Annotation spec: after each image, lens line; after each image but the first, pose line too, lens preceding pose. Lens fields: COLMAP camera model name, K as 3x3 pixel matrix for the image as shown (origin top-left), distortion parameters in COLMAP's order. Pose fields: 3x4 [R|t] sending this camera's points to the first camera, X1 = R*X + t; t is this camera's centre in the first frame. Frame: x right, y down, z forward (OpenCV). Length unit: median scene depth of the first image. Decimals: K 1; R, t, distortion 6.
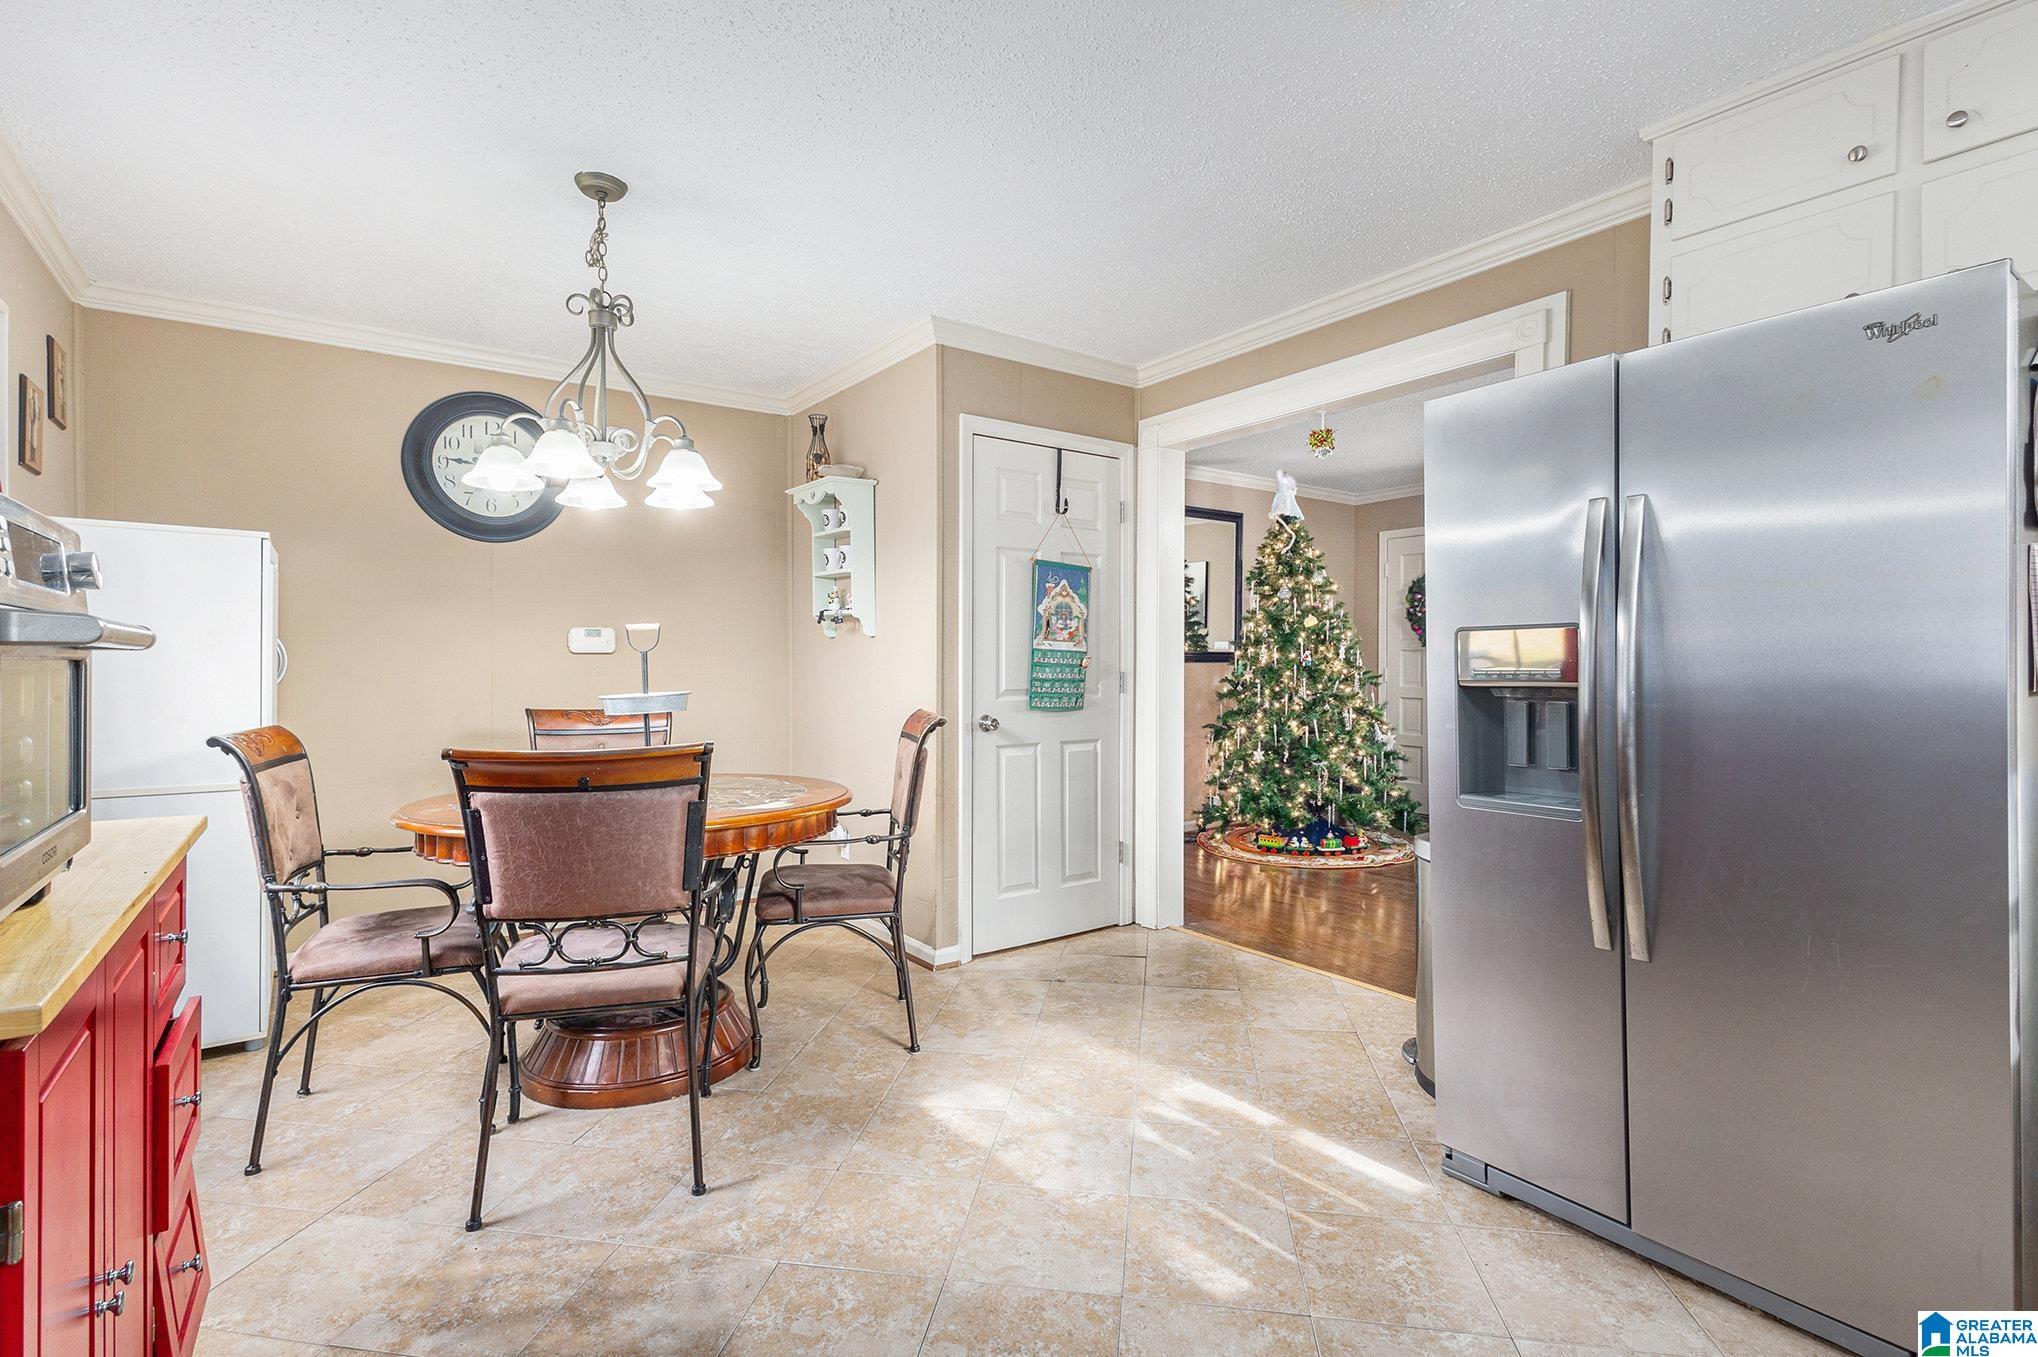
lens RADIAL K [[944.7, 0, 1022.3], [0, 944.7, 672.5], [0, 0, 1]] dist [0.014615, -0.001362]
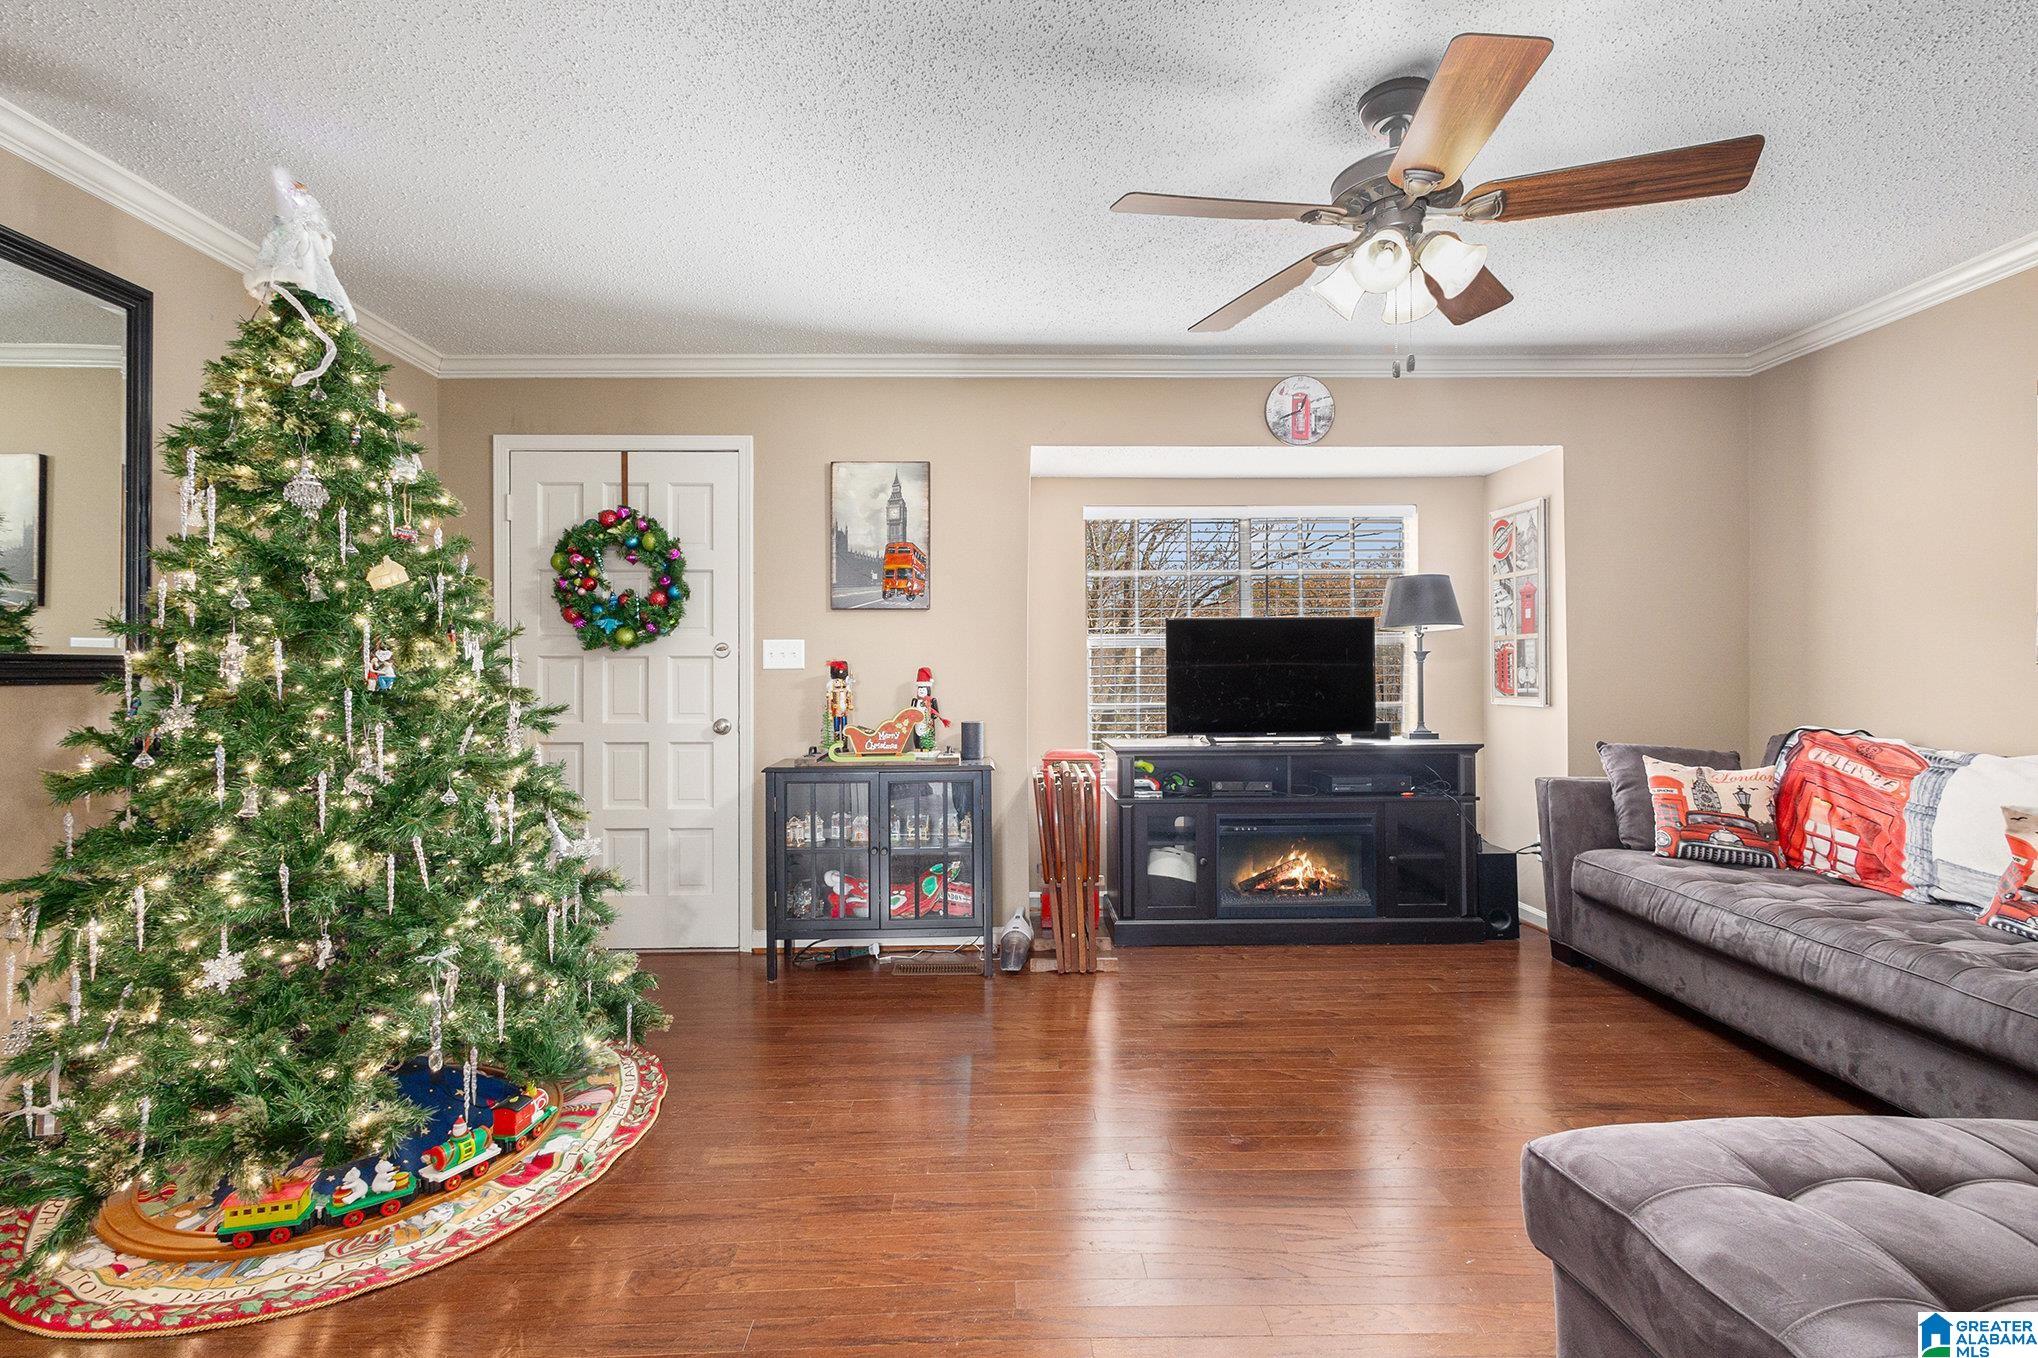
lens RADIAL K [[944.7, 0, 1022.6], [0, 944.7, 672.8], [0, 0, 1]] dist [0.014615, -0.001362]
pose [[0.572245, -0.005087, 0.820067, 0.133084], [0.017526, 0.999828, -0.006027, -0.007062], [-0.819896, 0.017821, 0.572236, 0.561978]]
